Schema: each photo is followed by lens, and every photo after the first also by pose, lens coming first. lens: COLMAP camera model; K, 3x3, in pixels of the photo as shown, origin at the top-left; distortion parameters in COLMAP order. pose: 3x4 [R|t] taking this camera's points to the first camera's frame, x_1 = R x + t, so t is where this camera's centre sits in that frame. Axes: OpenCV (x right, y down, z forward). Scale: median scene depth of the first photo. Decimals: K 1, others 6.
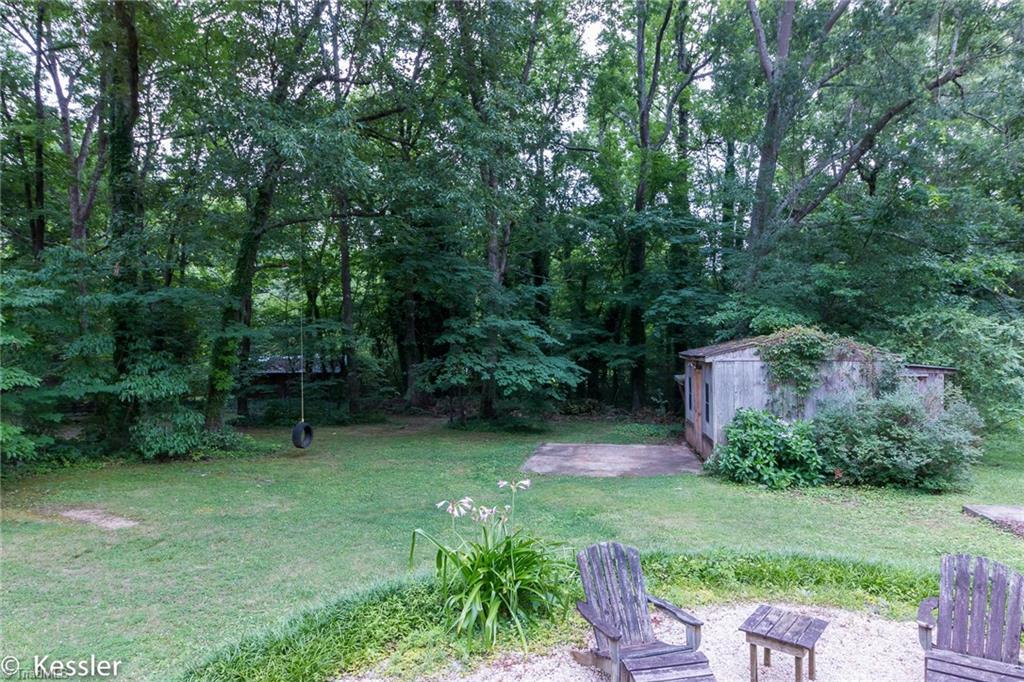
lens RADIAL K [[709.6, 0, 510.9], [0, 709.6, 347.6], [0, 0, 1]] dist [0.001812, 0.002474]
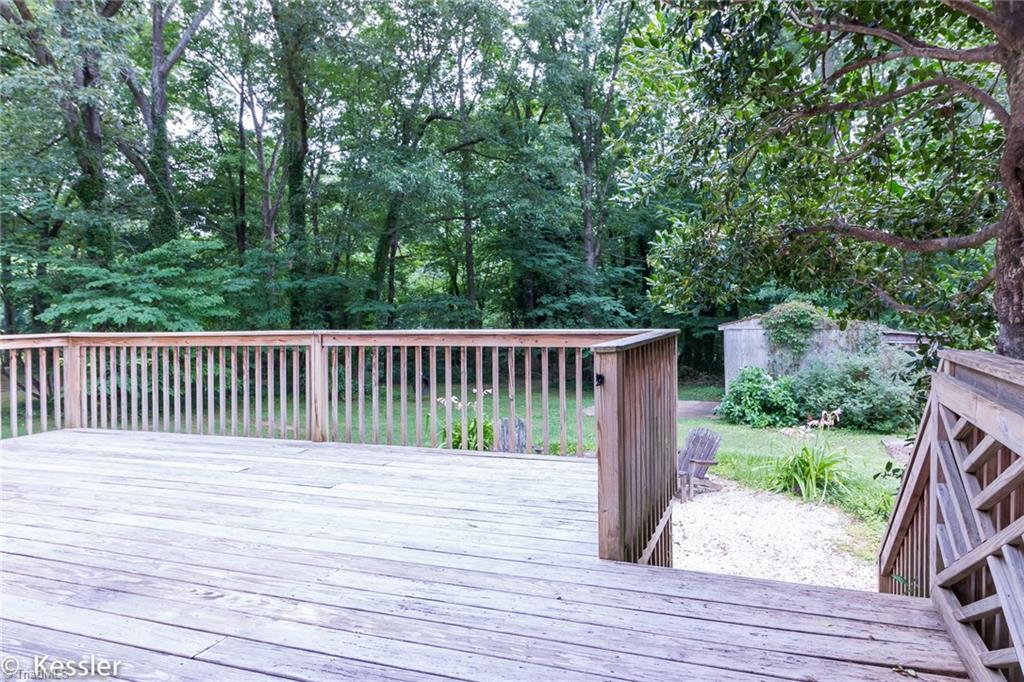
lens RADIAL K [[673.7, 0, 513.1], [0, 673.7, 318.4], [0, 0, 1]] dist [0.003077, 0.000582]
pose [[0.980052, 0.000054, -0.198742, 0.149066], [-0.000919, 0.999990, -0.004262, 0.004765], [0.198739, 0.004359, 0.980043, -0.236383]]
